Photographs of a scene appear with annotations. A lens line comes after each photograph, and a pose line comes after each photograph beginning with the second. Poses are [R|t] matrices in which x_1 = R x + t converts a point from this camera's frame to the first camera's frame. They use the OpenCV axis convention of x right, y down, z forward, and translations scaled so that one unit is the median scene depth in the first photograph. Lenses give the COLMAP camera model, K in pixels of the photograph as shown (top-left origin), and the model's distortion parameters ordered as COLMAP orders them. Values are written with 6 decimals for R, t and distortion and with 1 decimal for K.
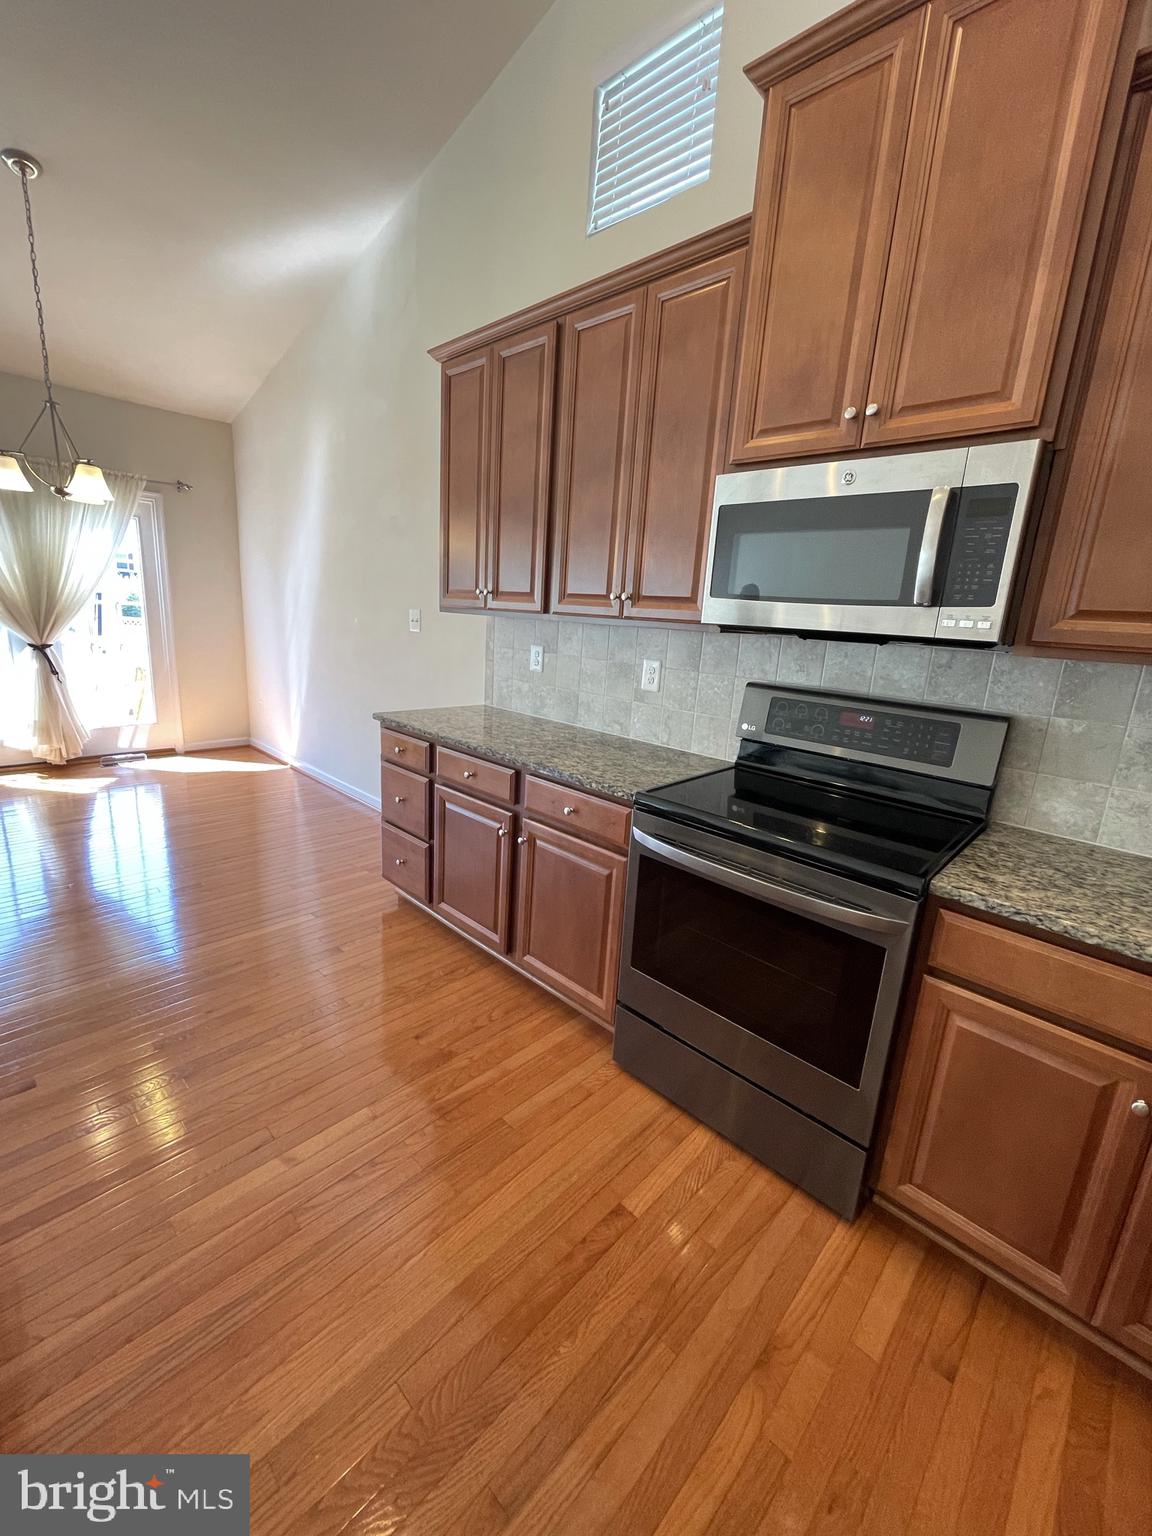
lens RADIAL K [[621.0, 0, 570.6], [0, 621.0, 762.5], [0, 0, 1]] dist [0.002103, -0.003280]
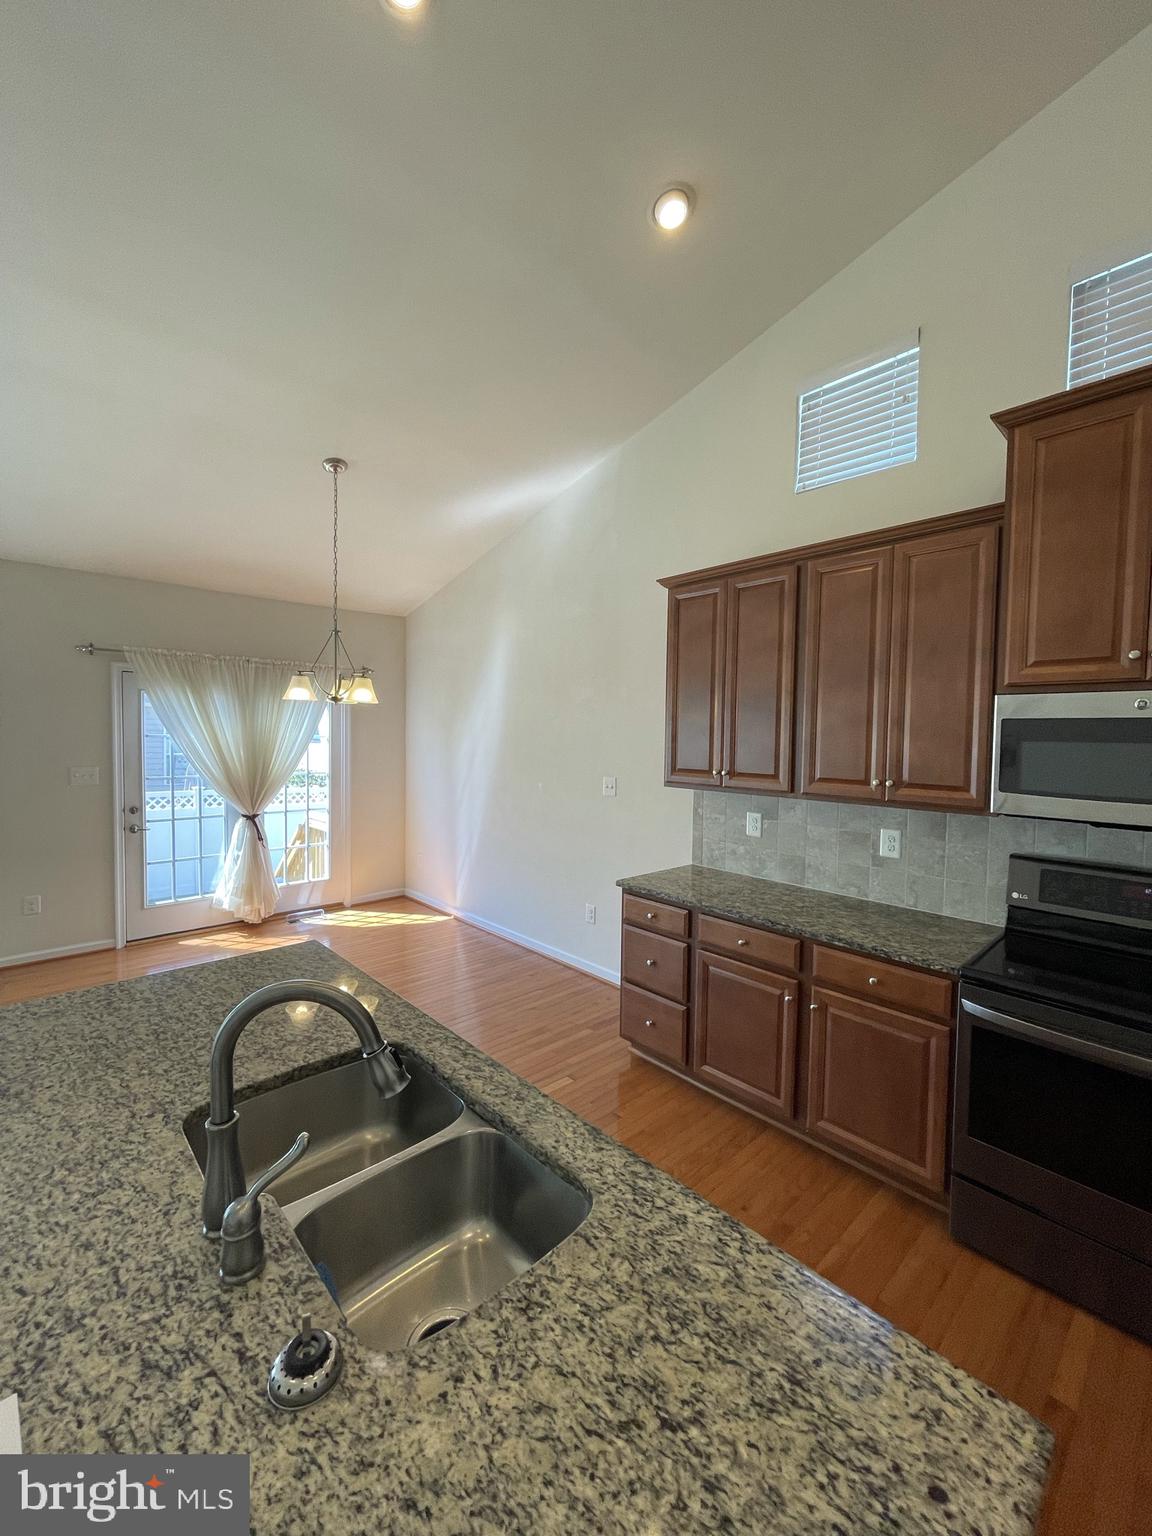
lens RADIAL K [[621.0, 0, 575.4], [0, 621.0, 758.5], [0, 0, 1]] dist [0.002103, -0.003280]
pose [[0.997990, -0.040975, -0.048347, -0.373812], [0.030626, 0.979699, -0.198123, -0.086325], [0.055484, 0.196244, 0.978984, -0.150574]]
